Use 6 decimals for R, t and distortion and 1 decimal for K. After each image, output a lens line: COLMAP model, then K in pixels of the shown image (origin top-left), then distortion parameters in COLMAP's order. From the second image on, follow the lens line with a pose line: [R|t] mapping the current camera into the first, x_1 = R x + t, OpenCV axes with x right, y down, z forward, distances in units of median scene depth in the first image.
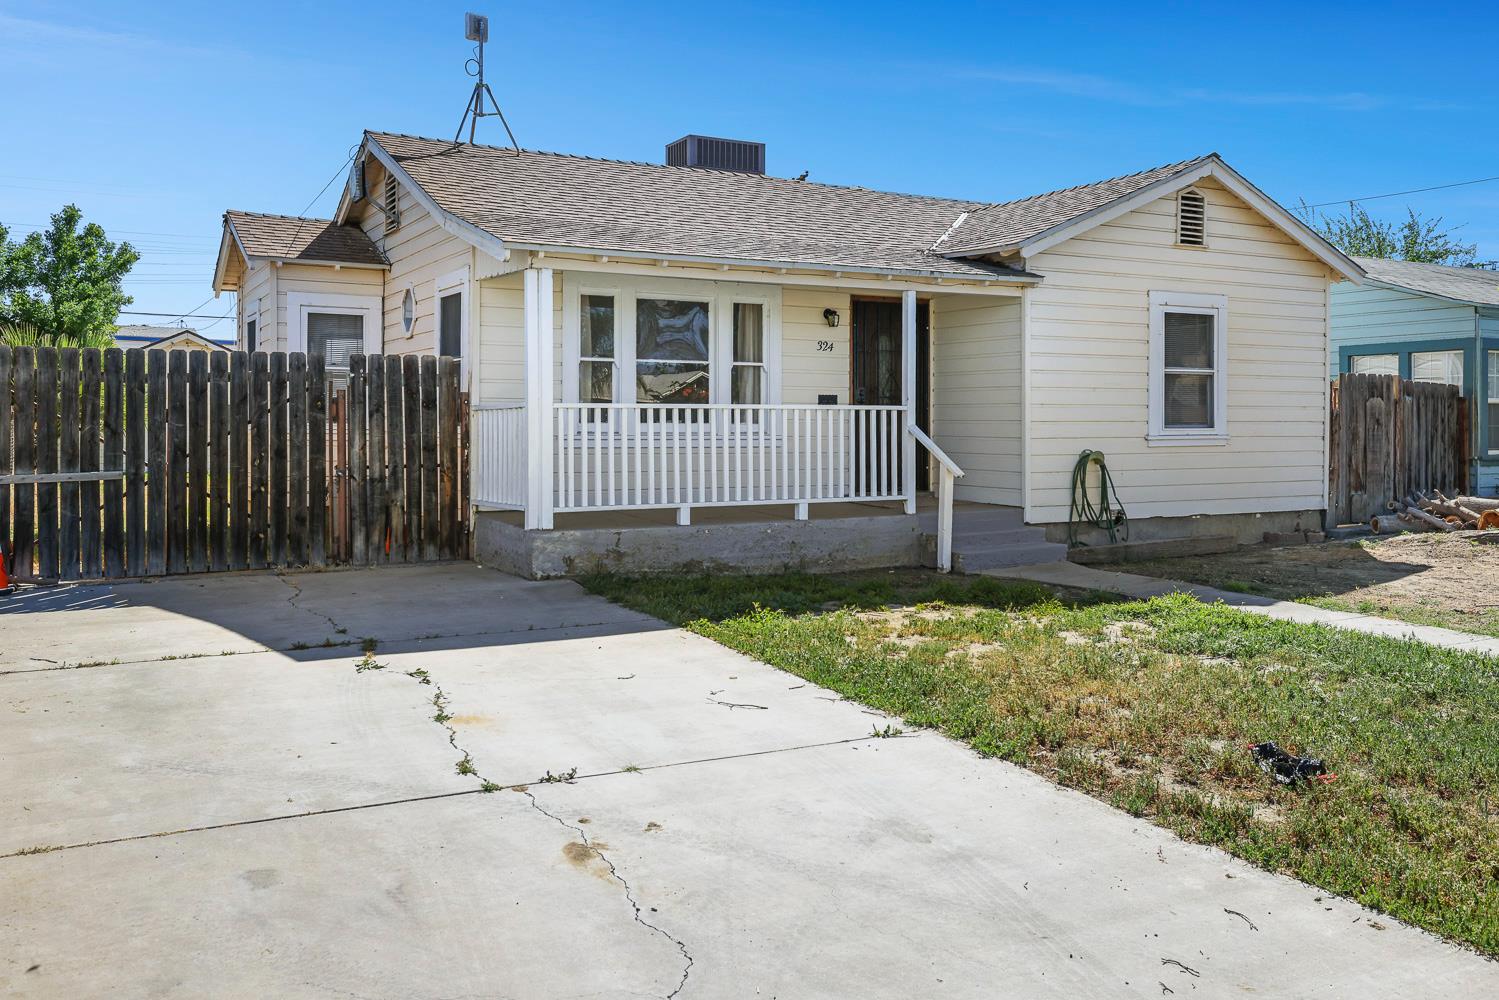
lens RADIAL K [[1250.0, 0, 745.7], [0, 1250.0, 448.1], [0, 0, 1]] dist [0.015175, 0.005107]
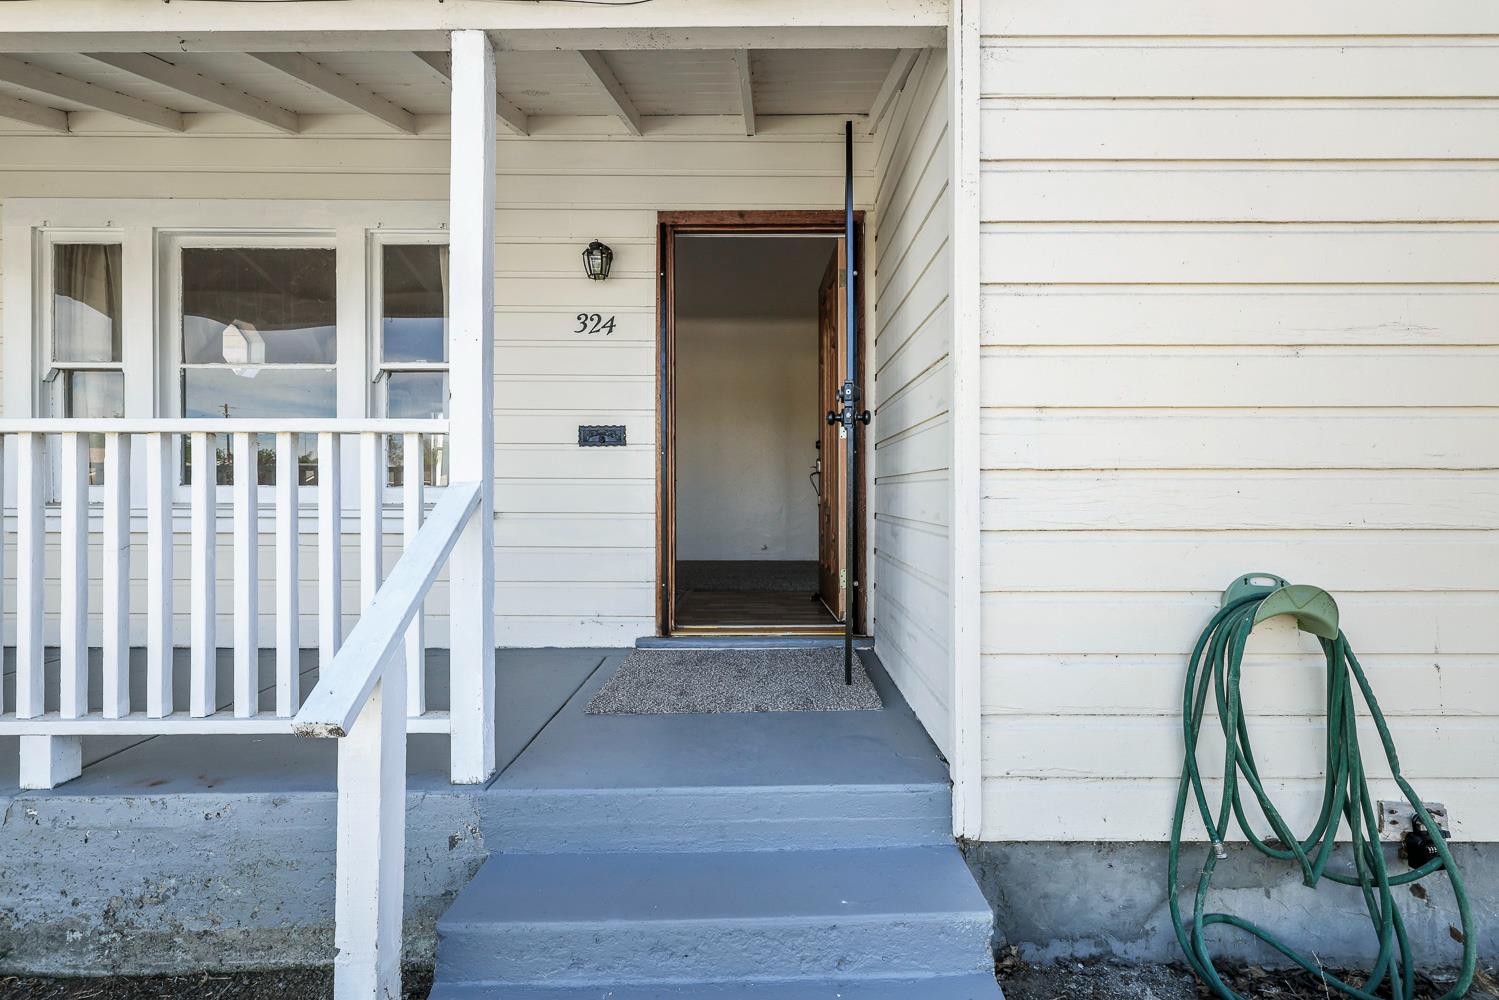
lens RADIAL K [[676.9, 0, 770.0], [0, 676.9, 501.0], [0, 0, 1]] dist [0.000926, -0.000240]
pose [[0.877063, 0.002716, -0.480368, 0.251751], [-0.008628, 0.999912, -0.010099, -0.012162], [0.480298, 0.013002, 0.877009, 0.825537]]
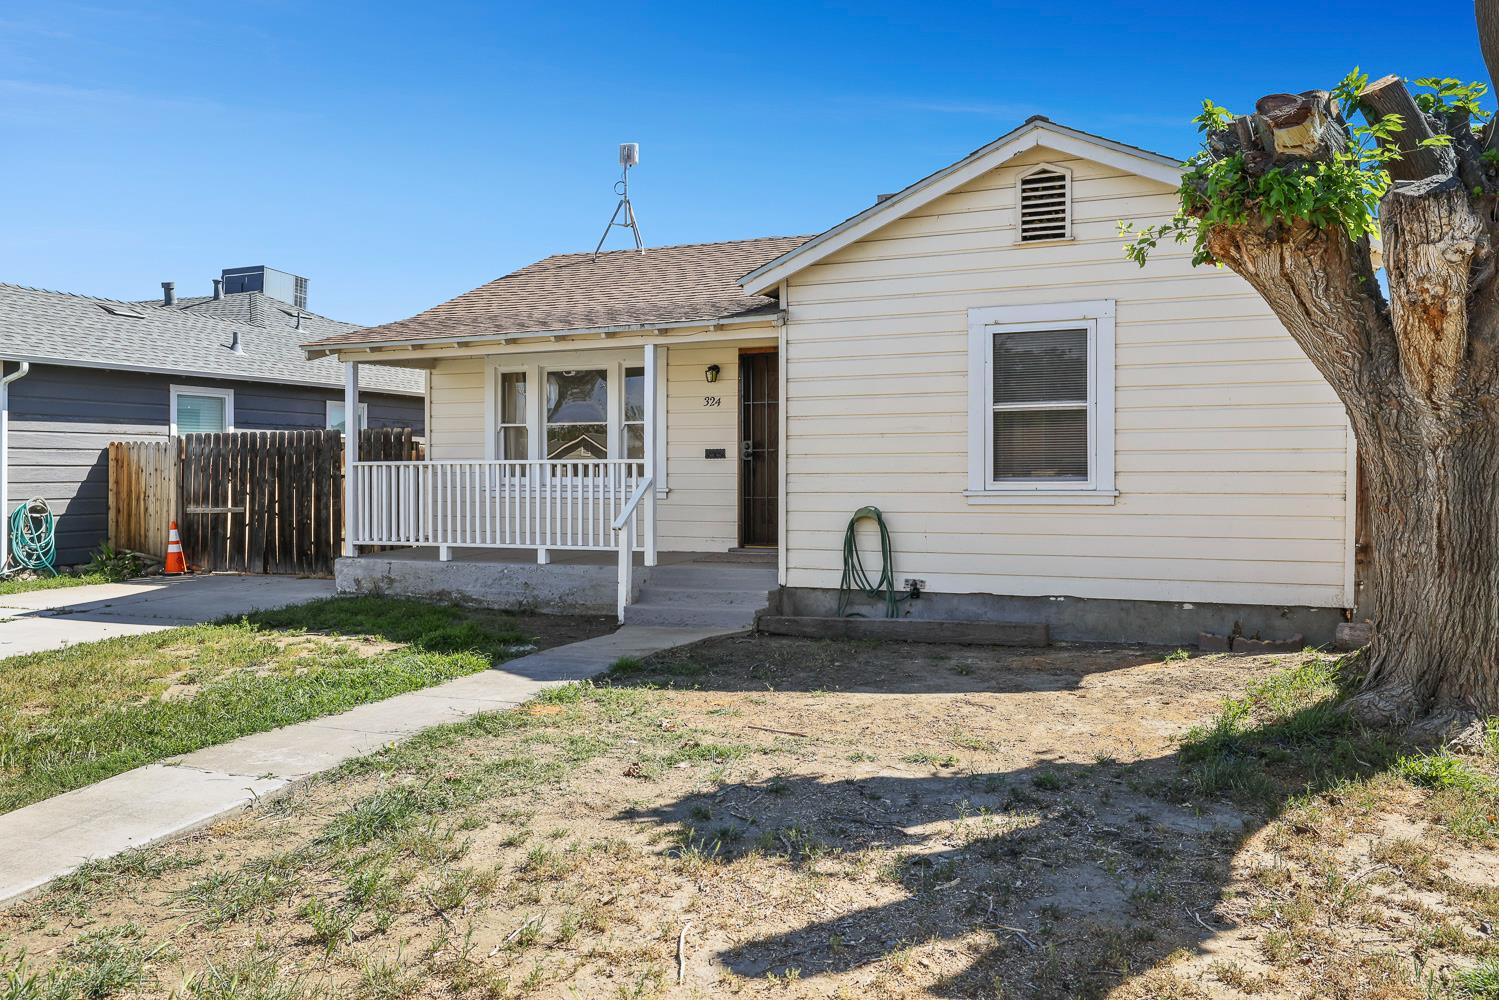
lens RADIAL K [[1145.3, 0, 750.0], [0, 1145.3, 502.3], [0, 0, 1]] dist [0.002009, -0.001072]
pose [[0.618651, 0.013206, -0.785555, 0.839149], [-0.014311, 0.999882, 0.005539, -0.004671], [0.785535, 0.007815, 0.618767, 0.455377]]
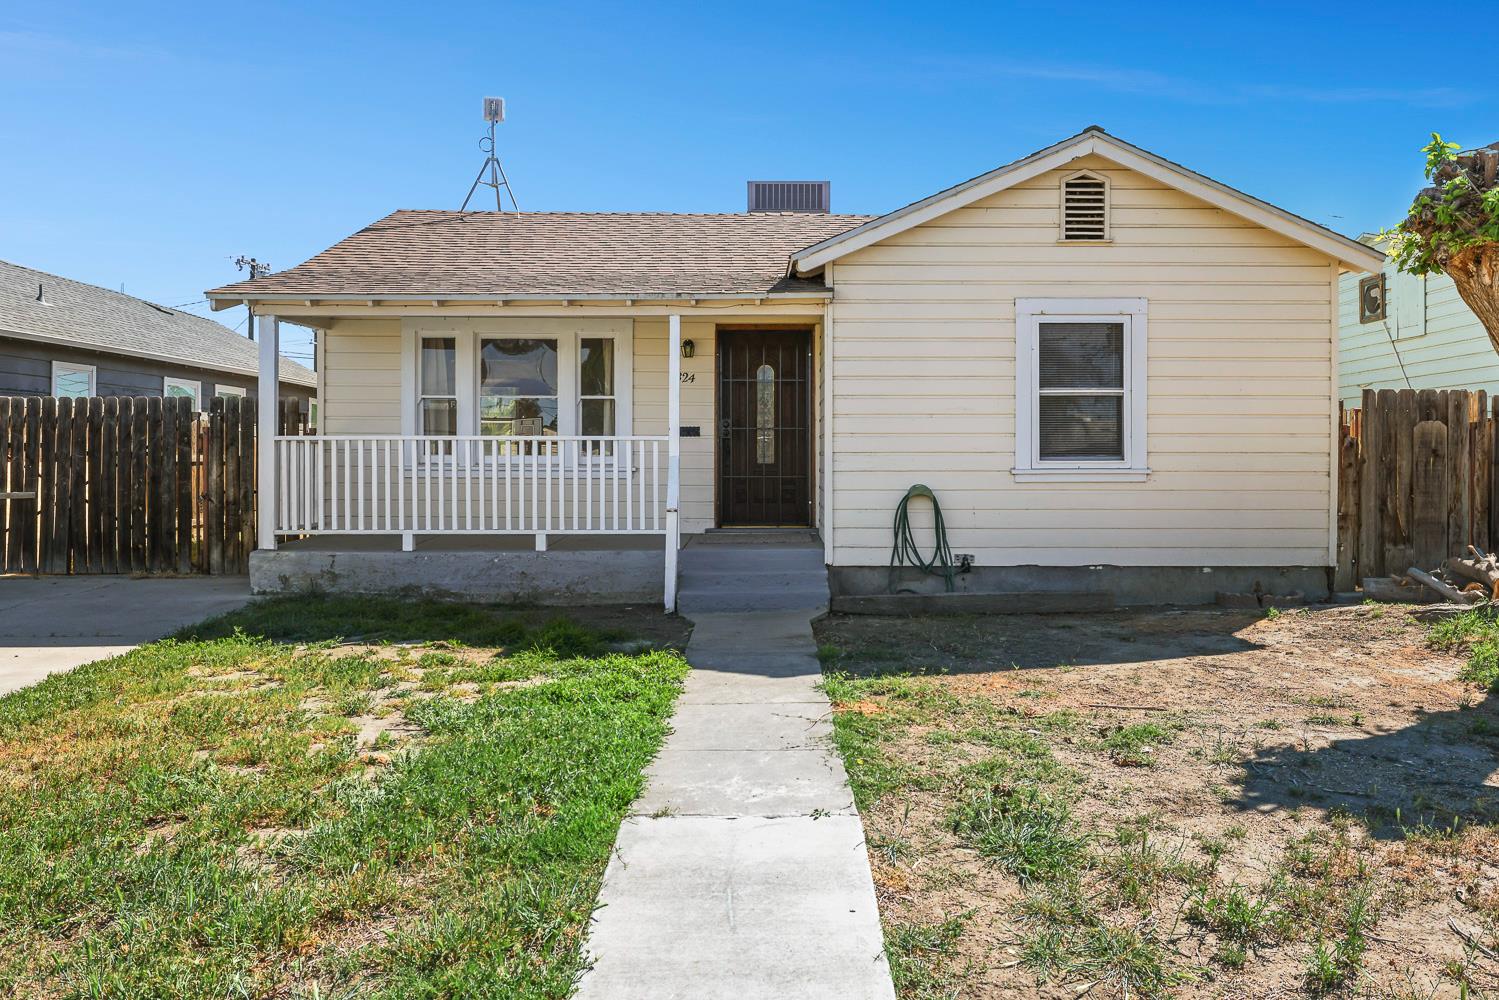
lens RADIAL K [[1093.3, 0, 783.3], [0, 1093.3, 473.2], [0, 0, 1]] dist [0.008123, -0.009102]
pose [[0.881391, 0.005243, -0.472359, 0.553157], [-0.010051, 0.999920, -0.007655, 0.000069], [0.472281, 0.011495, 0.881373, 0.281970]]
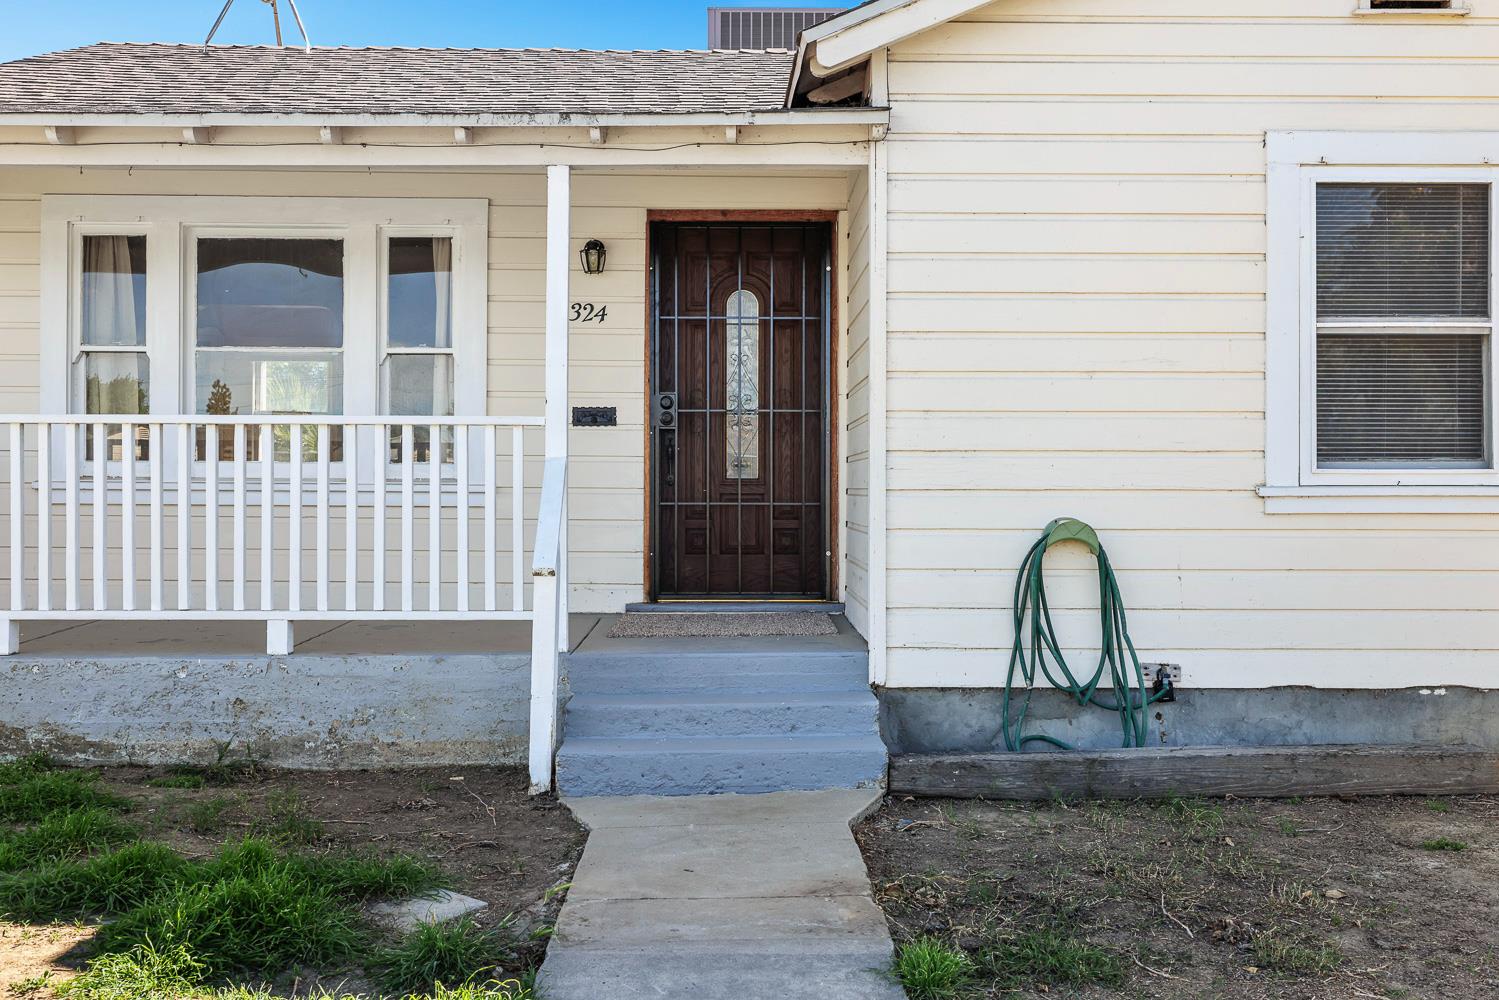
lens RADIAL K [[1402.2, 0, 749.1], [0, 1402.2, 500.3], [0, 0, 1]] dist [0.003660, 0.000000]
pose [[0.880850, 0.003444, -0.473382, 0.404348], [-0.011797, 0.999823, -0.014677, 0.003451], [0.473248, 0.018512, 0.880735, 0.536829]]
